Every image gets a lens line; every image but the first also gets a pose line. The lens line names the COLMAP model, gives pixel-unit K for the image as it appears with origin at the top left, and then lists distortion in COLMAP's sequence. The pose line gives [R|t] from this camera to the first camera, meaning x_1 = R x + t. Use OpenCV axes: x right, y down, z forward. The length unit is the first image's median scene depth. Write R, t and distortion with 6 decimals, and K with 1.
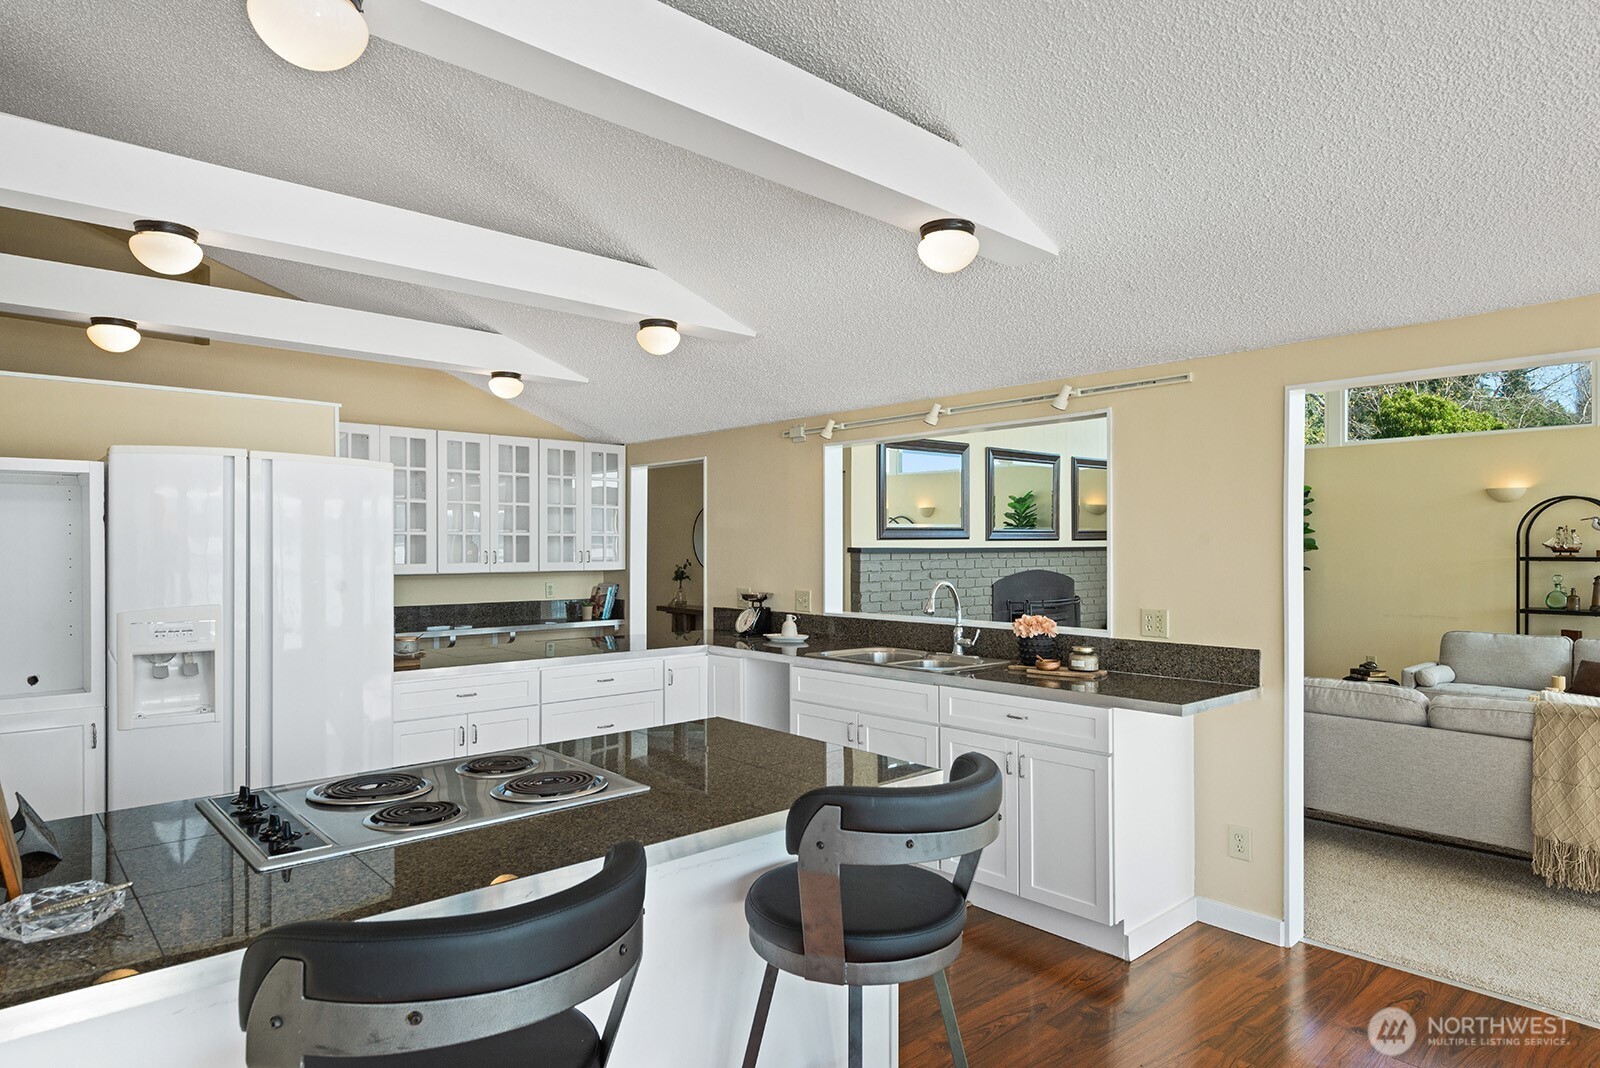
lens RADIAL K [[937.8, 0, 798.1], [0, 937.8, 540.4], [0, 0, 1]] dist [-0.003438, -0.000743]
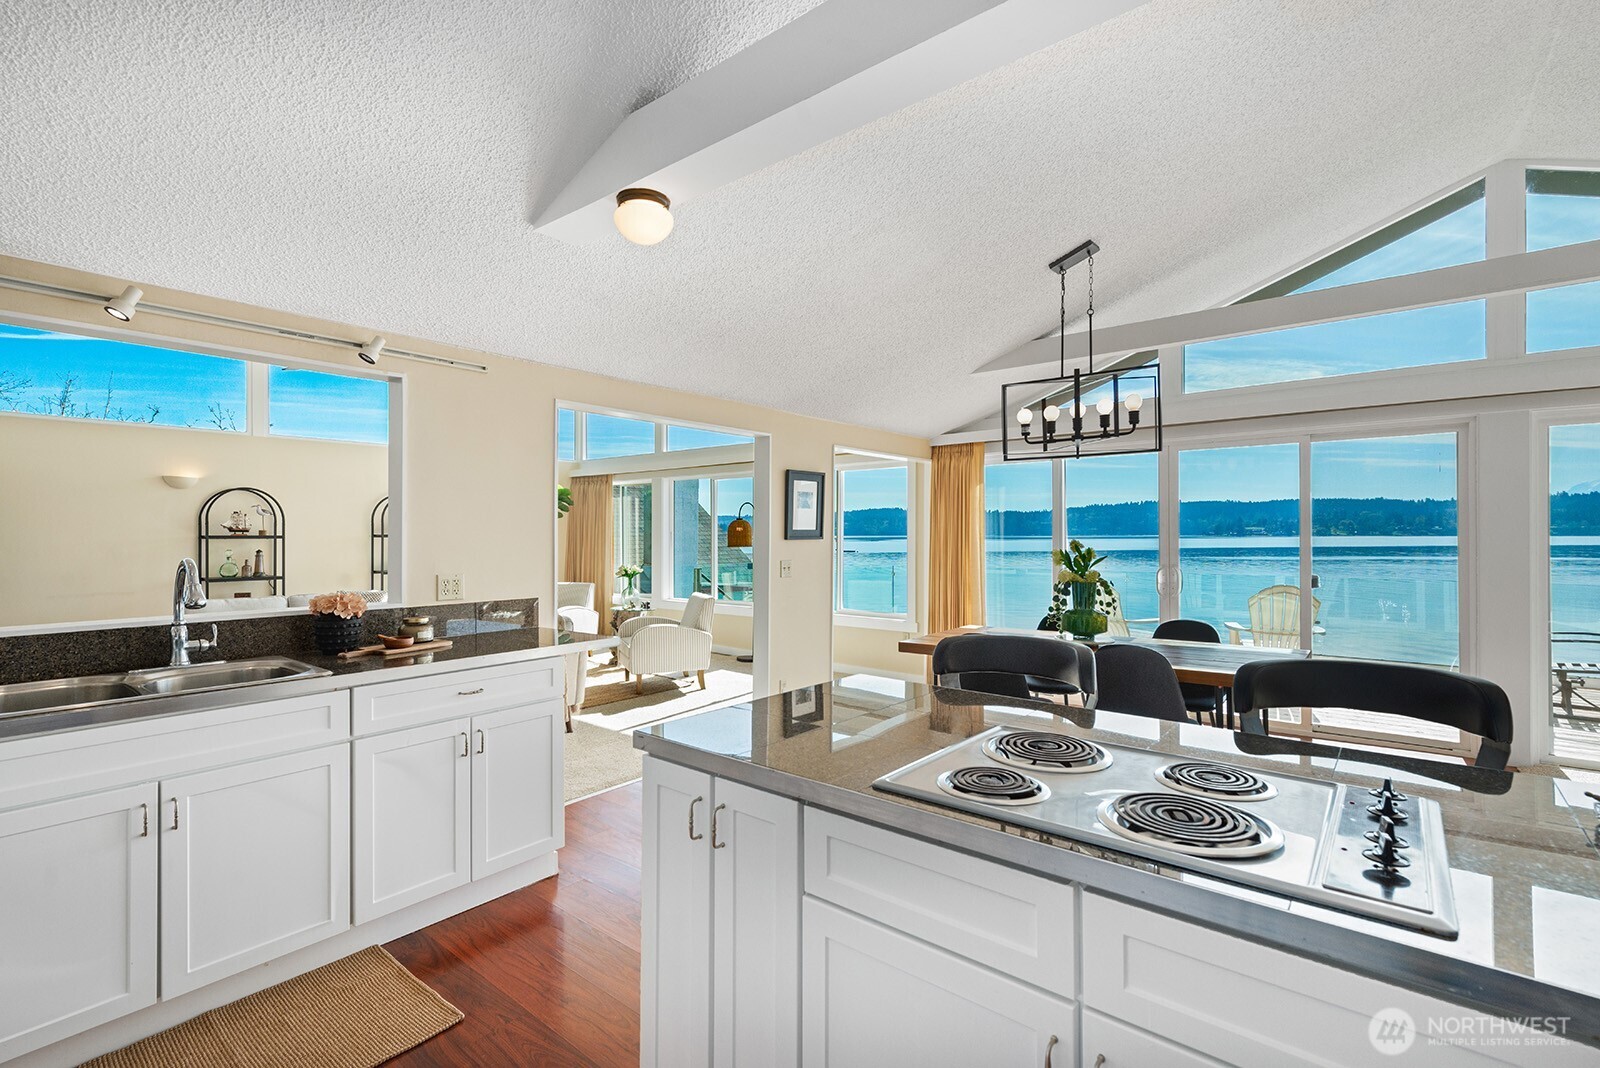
lens RADIAL K [[742.7, 0, 798.3], [0, 742.7, 535.9], [0, 0, 1]] dist [-0.003718, -0.000137]
pose [[-0.165627, 0.000526, 0.986188, -0.292332], [-0.005024, 0.999986, -0.001377, 0.015803], [-0.986176, -0.005183, -0.165622, 0.417417]]
